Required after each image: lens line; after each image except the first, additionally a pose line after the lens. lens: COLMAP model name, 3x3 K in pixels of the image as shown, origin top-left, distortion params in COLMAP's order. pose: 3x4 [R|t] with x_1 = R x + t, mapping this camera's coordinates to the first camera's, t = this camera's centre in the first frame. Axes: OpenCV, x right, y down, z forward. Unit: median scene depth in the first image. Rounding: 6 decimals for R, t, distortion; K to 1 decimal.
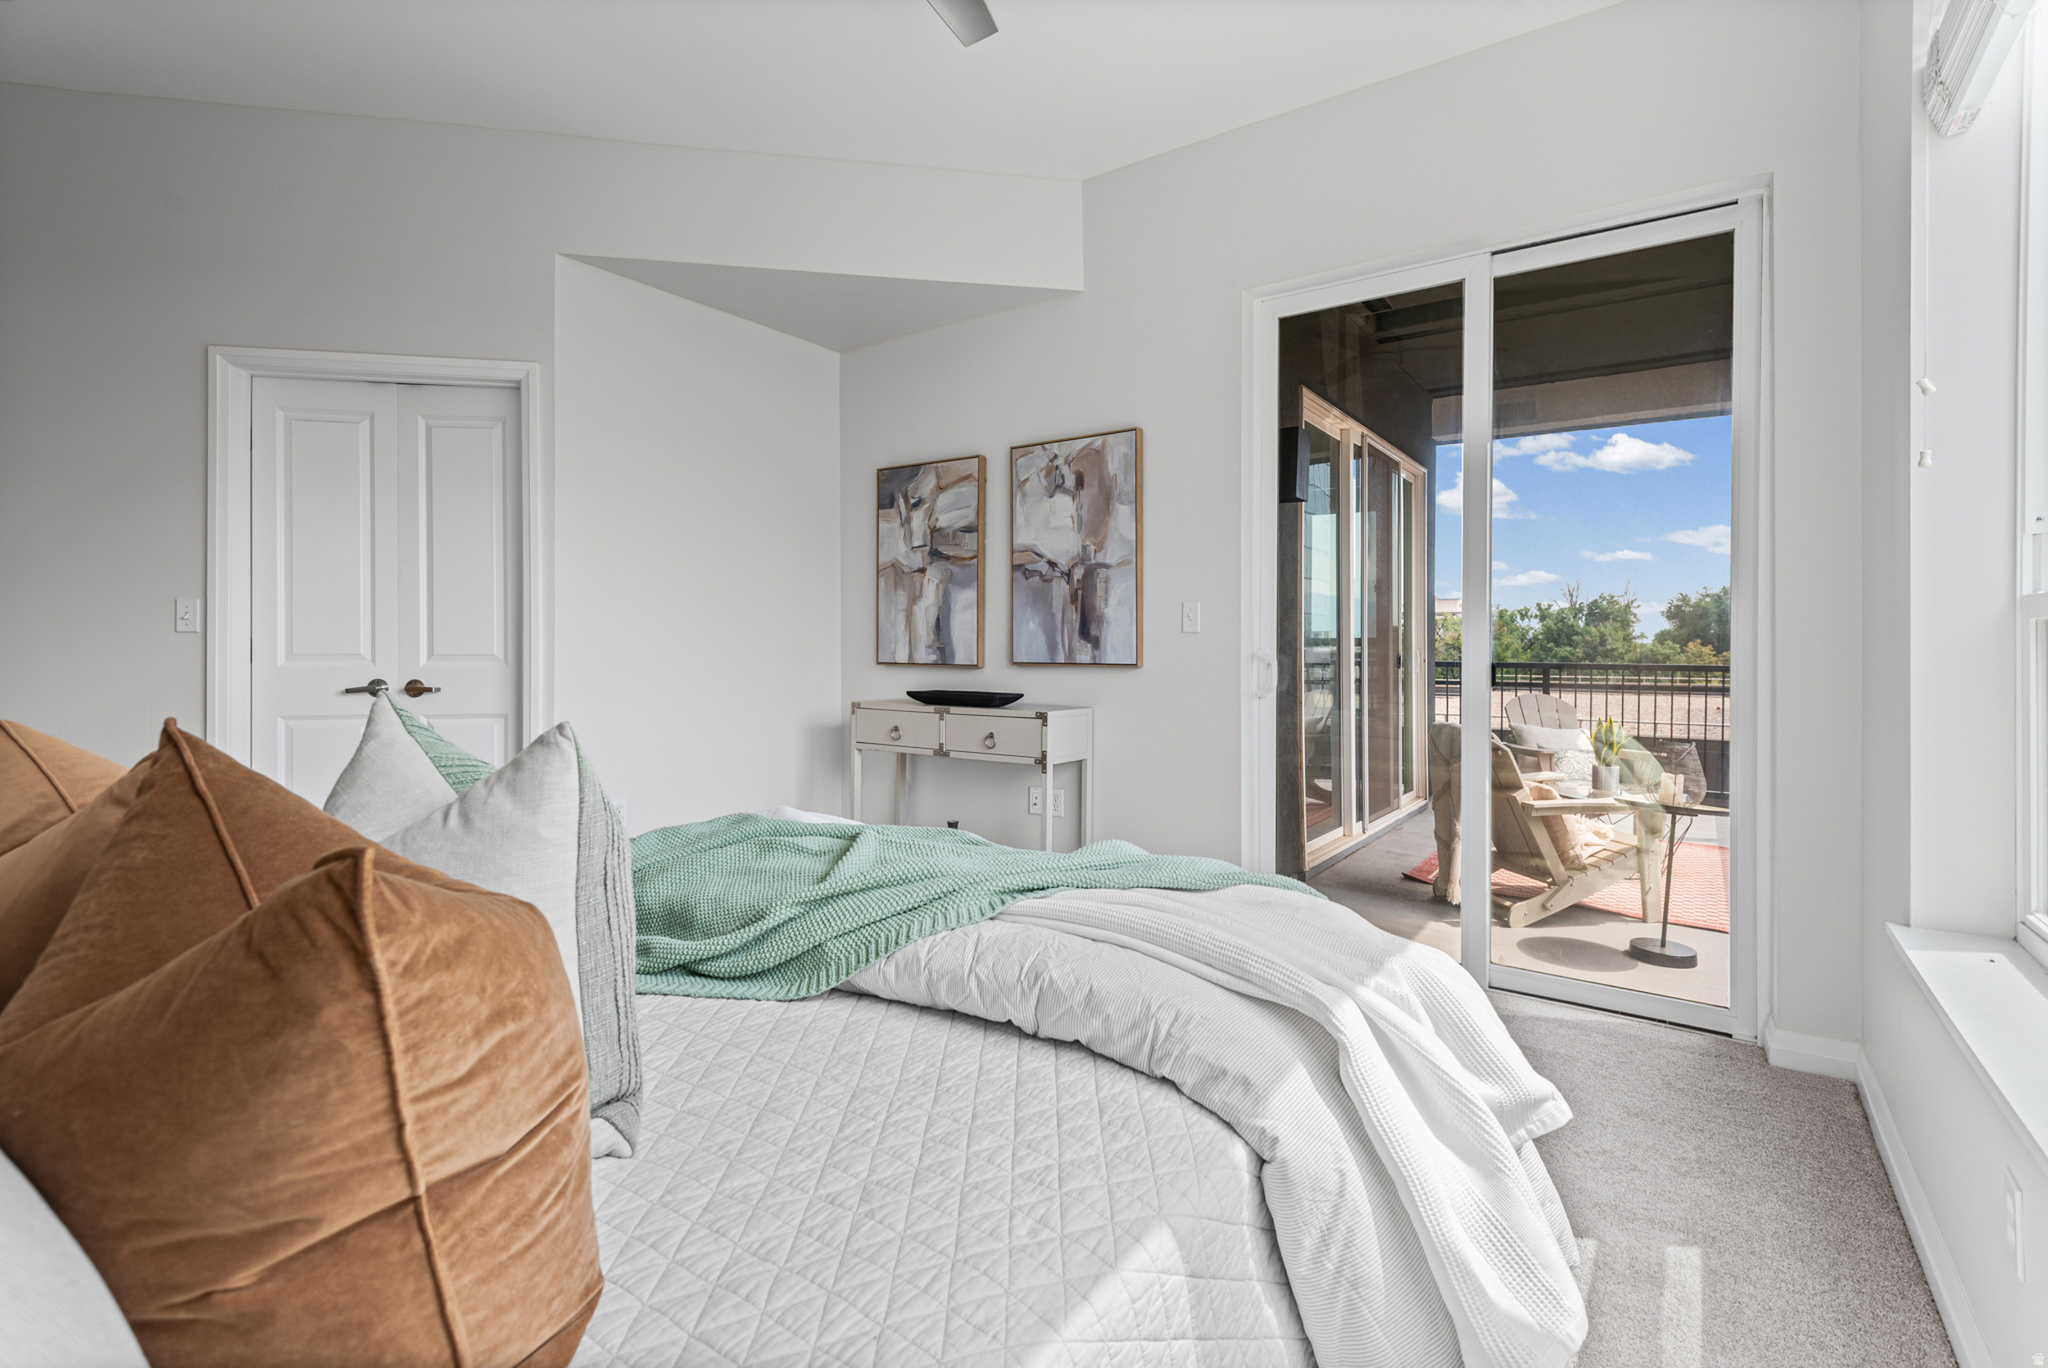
lens RADIAL K [[933.3, 0, 1006.5], [0, 933.3, 648.9], [0, 0, 1]] dist [0.017423, -0.008982]
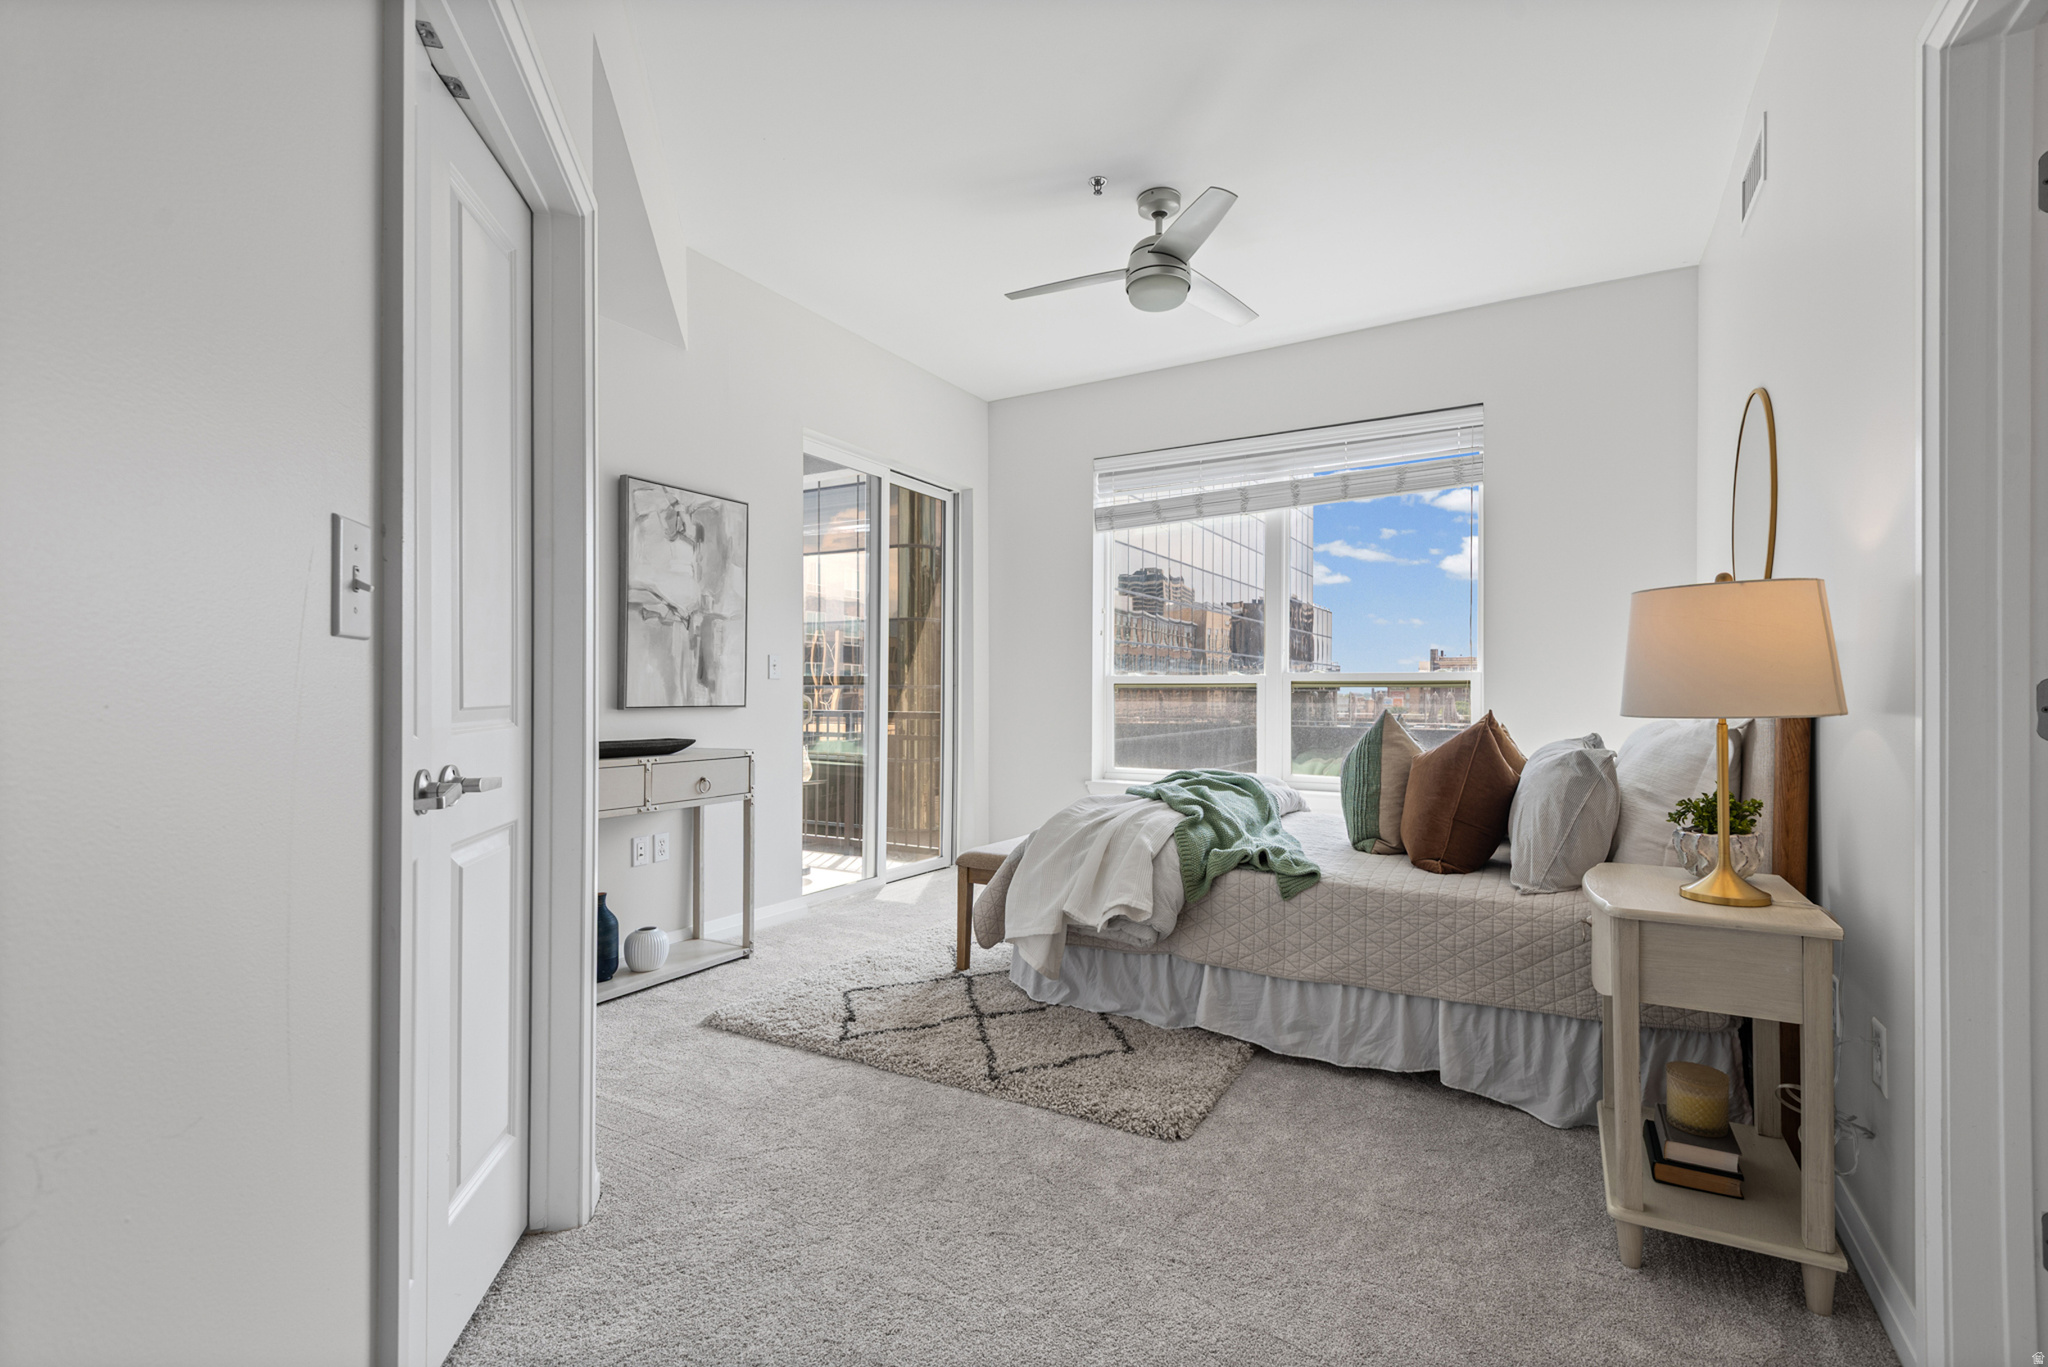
lens RADIAL K [[933.3, 0, 1021.7], [0, 933.3, 685.2], [0, 0, 1]] dist [0.017423, -0.008982]
pose [[-0.082413, 0.004168, 0.996590, -1.008932], [-0.001885, 0.999989, -0.004338, -0.003953], [-0.996596, -0.002236, -0.082405, 0.723604]]
